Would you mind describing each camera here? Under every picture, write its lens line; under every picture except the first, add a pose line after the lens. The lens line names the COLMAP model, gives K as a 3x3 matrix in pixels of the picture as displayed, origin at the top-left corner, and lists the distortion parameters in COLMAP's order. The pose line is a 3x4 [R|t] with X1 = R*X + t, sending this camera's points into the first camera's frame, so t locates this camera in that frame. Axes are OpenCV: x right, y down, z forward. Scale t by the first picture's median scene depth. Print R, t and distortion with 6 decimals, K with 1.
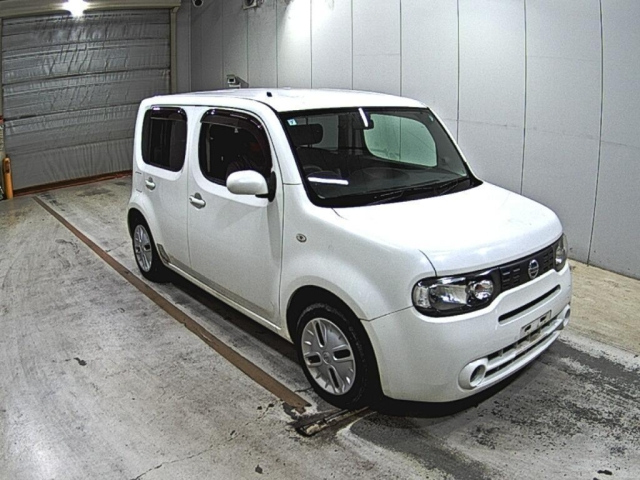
lens RADIAL K [[605.1, 0, 320.8], [0, 605.1, 252.2], [0, 0, 1]] dist [-0.517132, -0.000769]
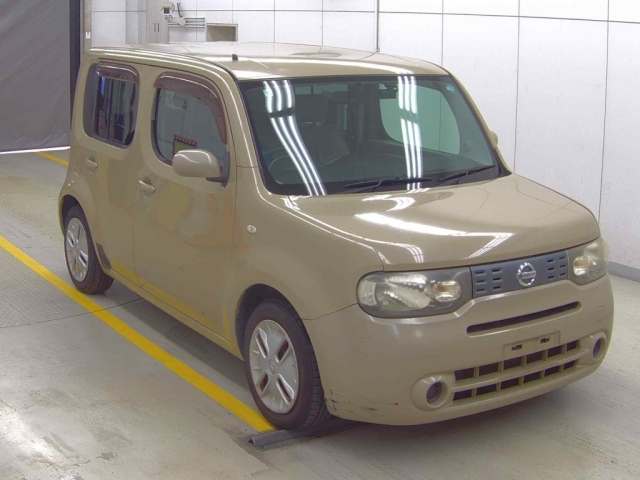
lens RADIAL K [[1060.2, 0, 320.6], [0, 1060.2, 230.0], [0, 0, 1]] dist [-0.594021, 0.104499]
pose [[0.995038, 0.045555, -0.088456, 0.188123], [-0.052557, 0.995527, -0.078516, 0.086553], [0.084483, 0.082775, 0.992981, -0.461891]]
